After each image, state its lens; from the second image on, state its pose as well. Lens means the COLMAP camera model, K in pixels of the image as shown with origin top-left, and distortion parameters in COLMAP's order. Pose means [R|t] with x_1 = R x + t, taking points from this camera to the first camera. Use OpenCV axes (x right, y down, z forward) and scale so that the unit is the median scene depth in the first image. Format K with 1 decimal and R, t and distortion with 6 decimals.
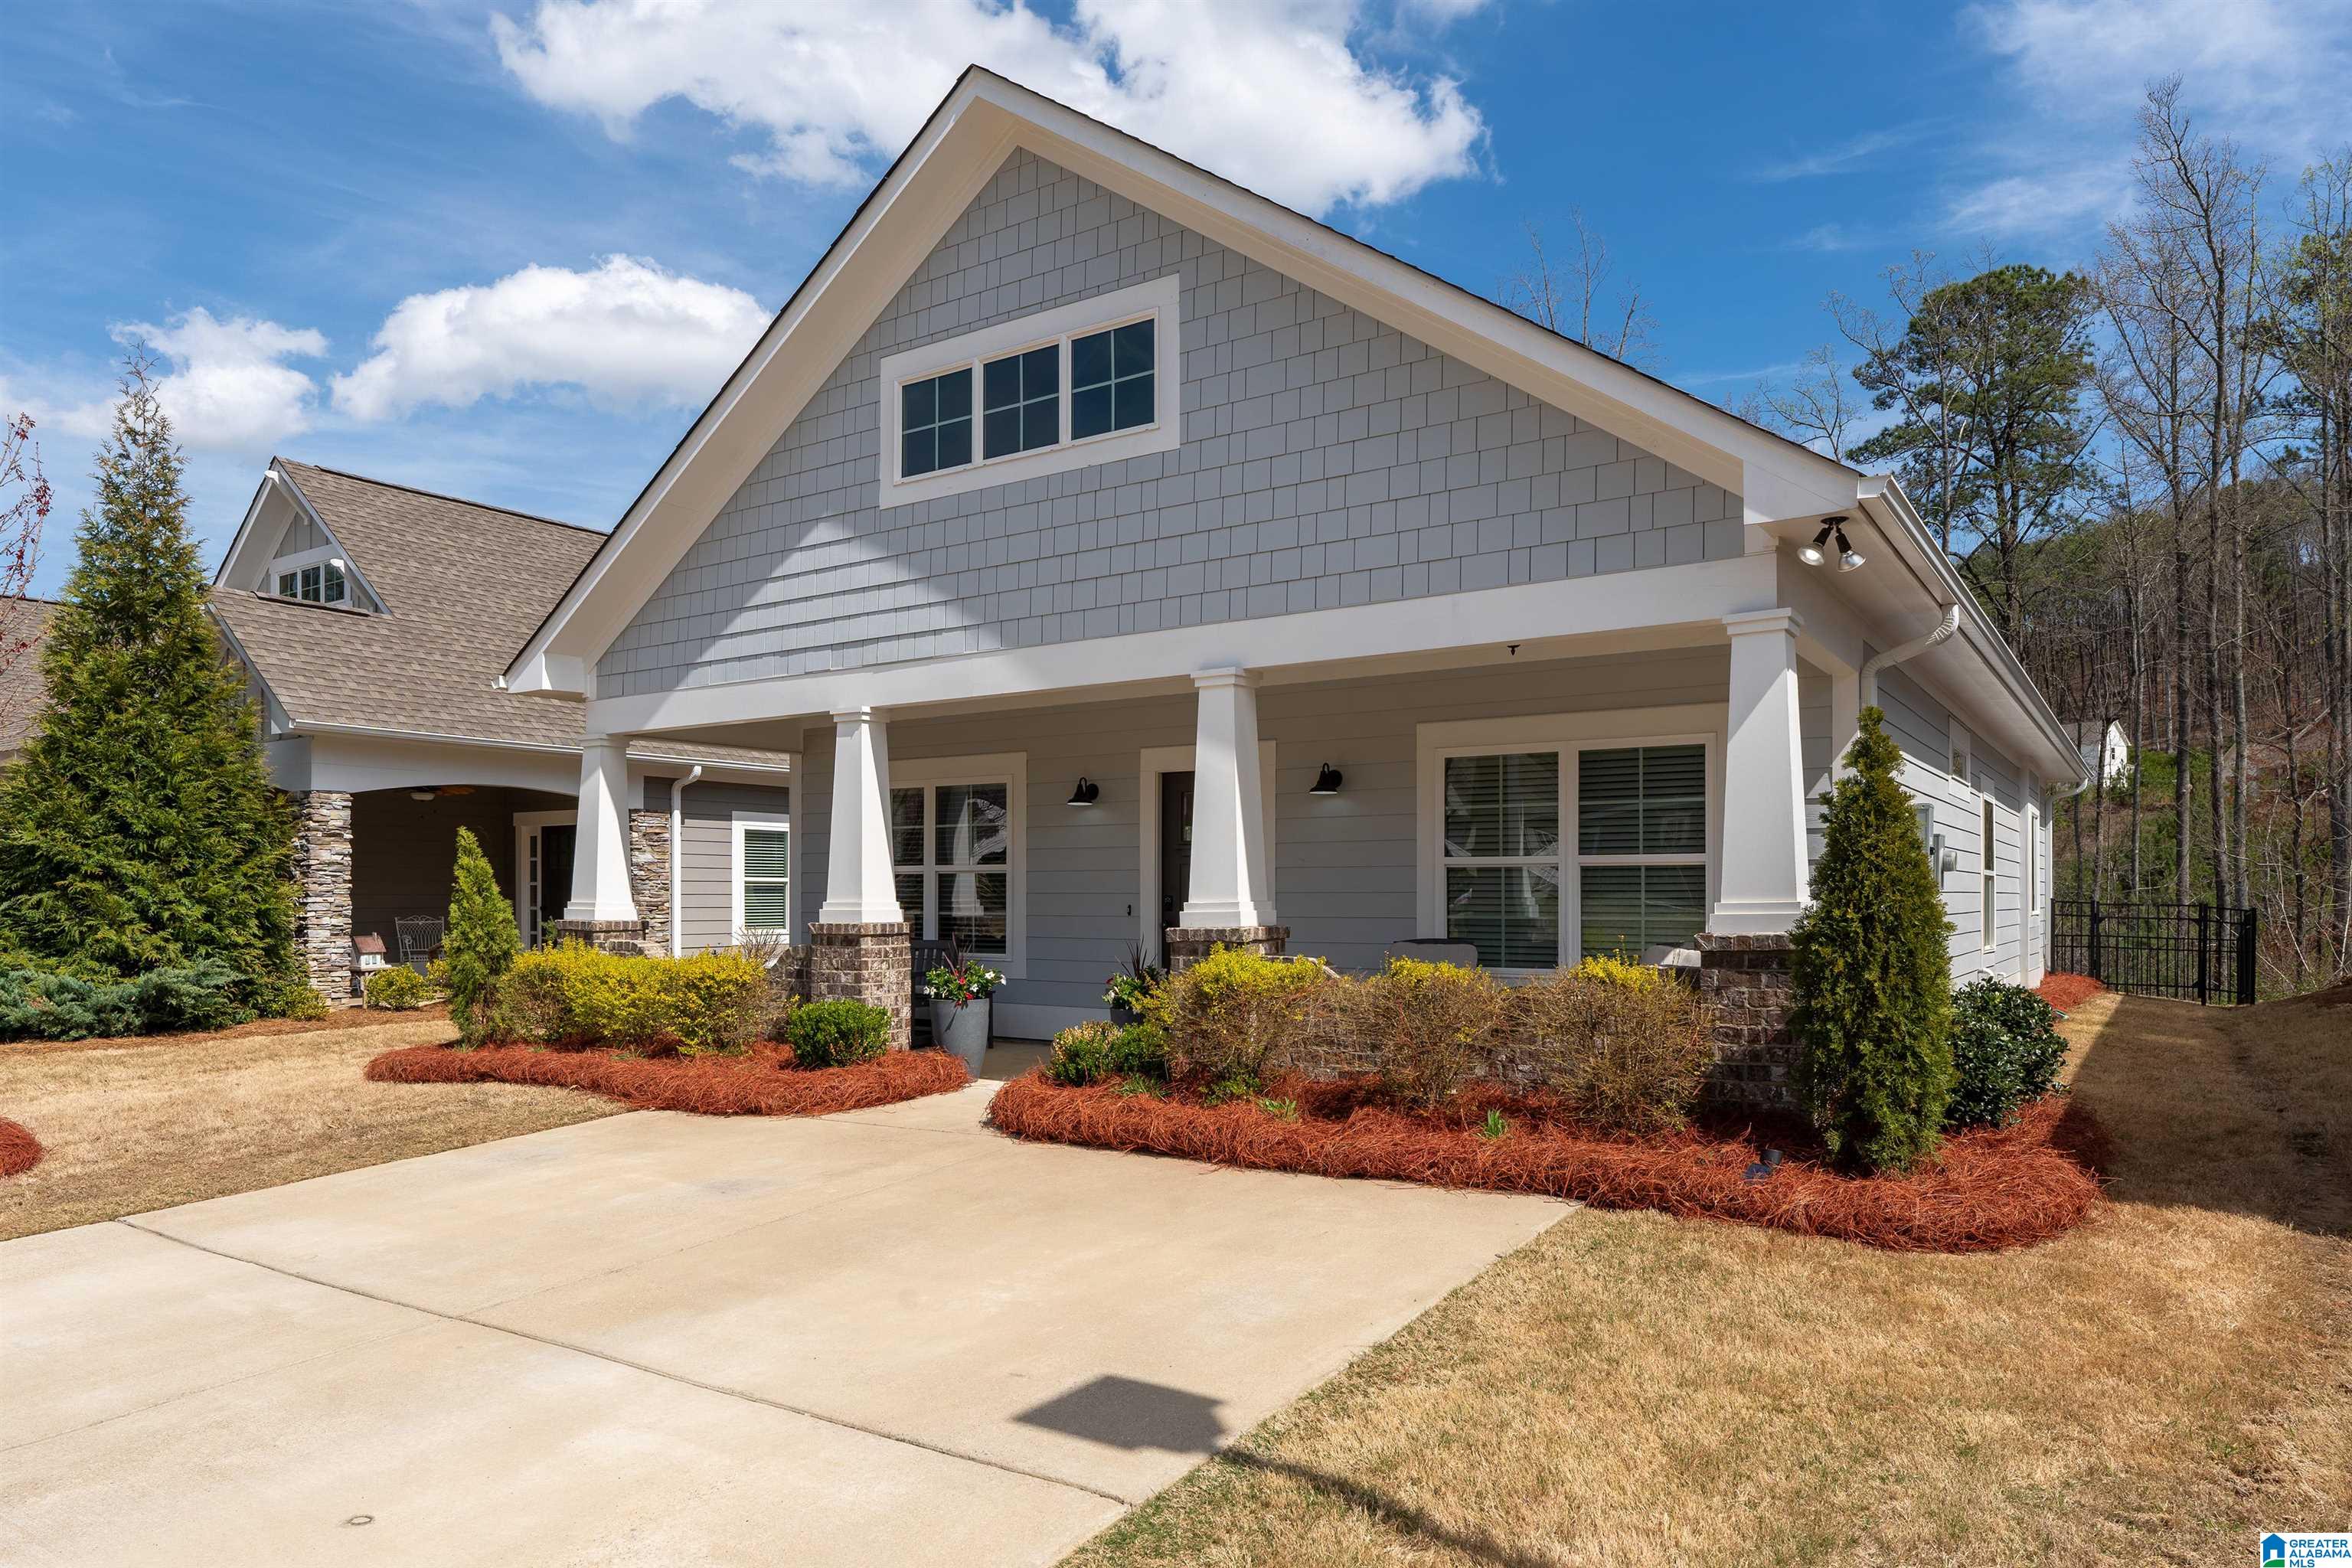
lens RADIAL K [[1480.3, 0, 1175.9], [0, 1480.3, 872.4], [0, 0, 1]] dist [0.000647, 0.000116]
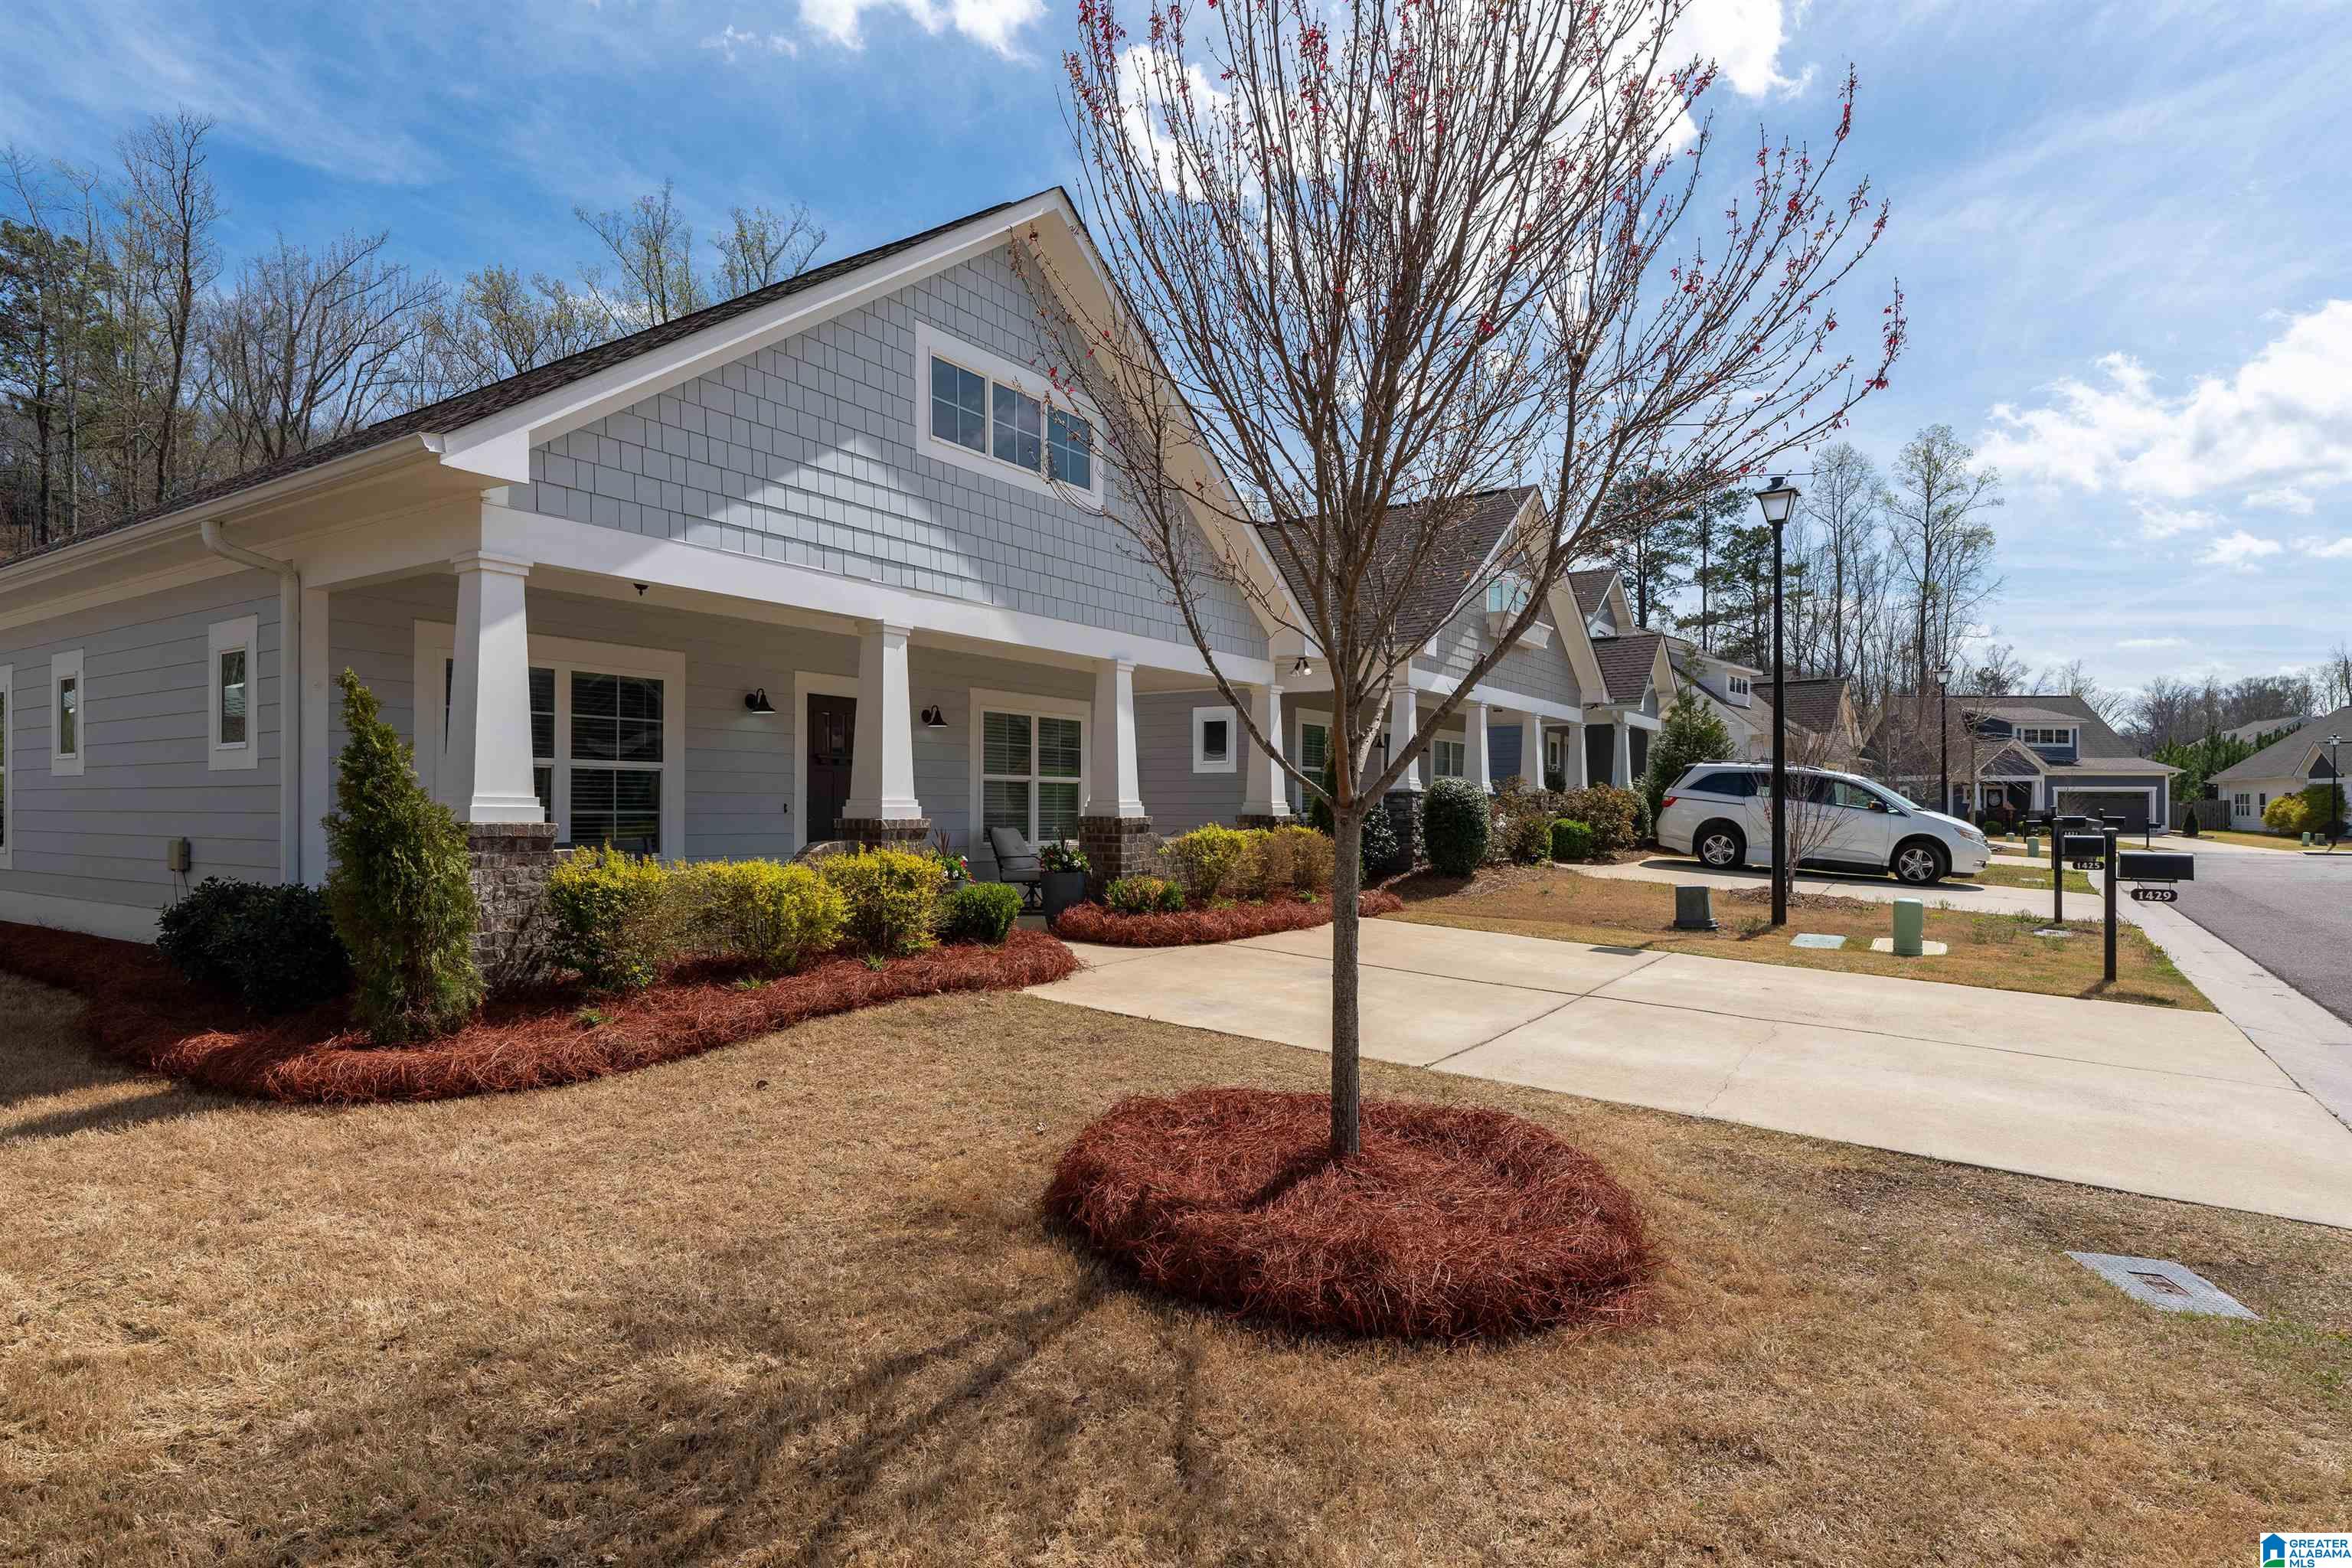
lens RADIAL K [[1248.2, 0, 1176.0], [0, 1248.2, 784.0], [0, 0, 1]] dist [-0.000051, -0.000009]
pose [[-0.002964, 0.022964, 0.999732, -1.145245], [-0.017428, 0.999583, -0.023012, 0.026717], [-0.999844, -0.017491, -0.002562, 0.795329]]
